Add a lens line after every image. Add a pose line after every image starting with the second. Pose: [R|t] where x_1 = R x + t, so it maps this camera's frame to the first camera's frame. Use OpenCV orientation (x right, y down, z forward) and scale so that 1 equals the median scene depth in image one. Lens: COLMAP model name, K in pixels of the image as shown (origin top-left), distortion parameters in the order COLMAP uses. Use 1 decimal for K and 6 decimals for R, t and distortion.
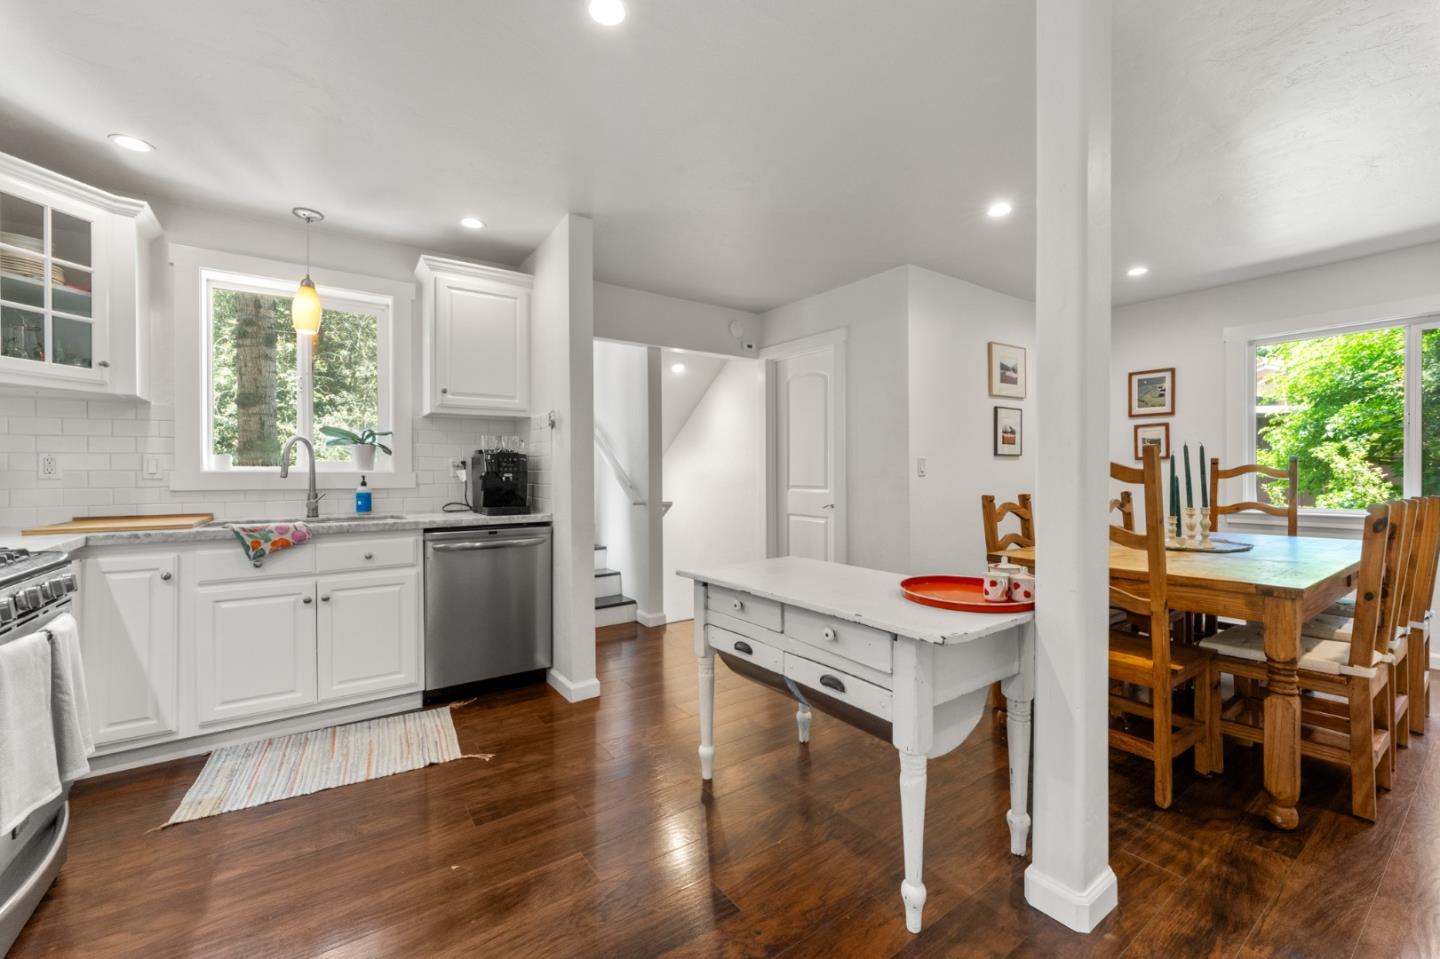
lens RADIAL K [[581.1, 0, 716.5], [0, 581.1, 471.4], [0, 0, 1]] dist [-0.001443, -0.000094]
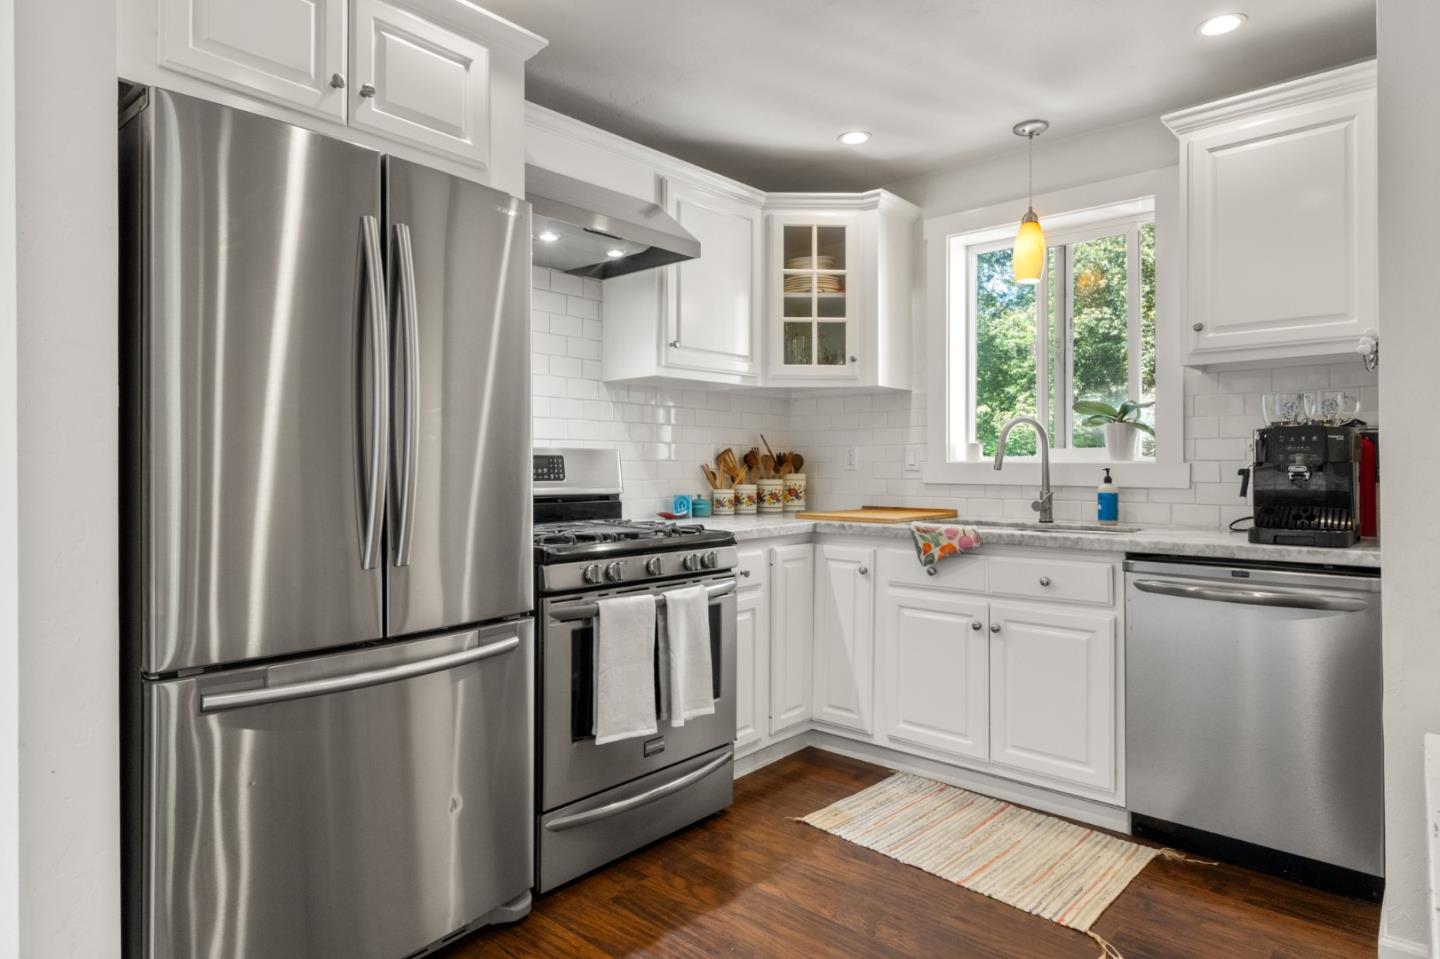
lens RADIAL K [[809.3, 0, 719.5], [0, 809.3, 461.1], [0, 0, 1]] dist [-0.001761, -0.001412]
pose [[0.236206, -0.005020, -0.971690, 0.280729], [0.001086, 0.999987, -0.004902, 0.003801], [0.971702, 0.000103, 0.236208, 0.406924]]
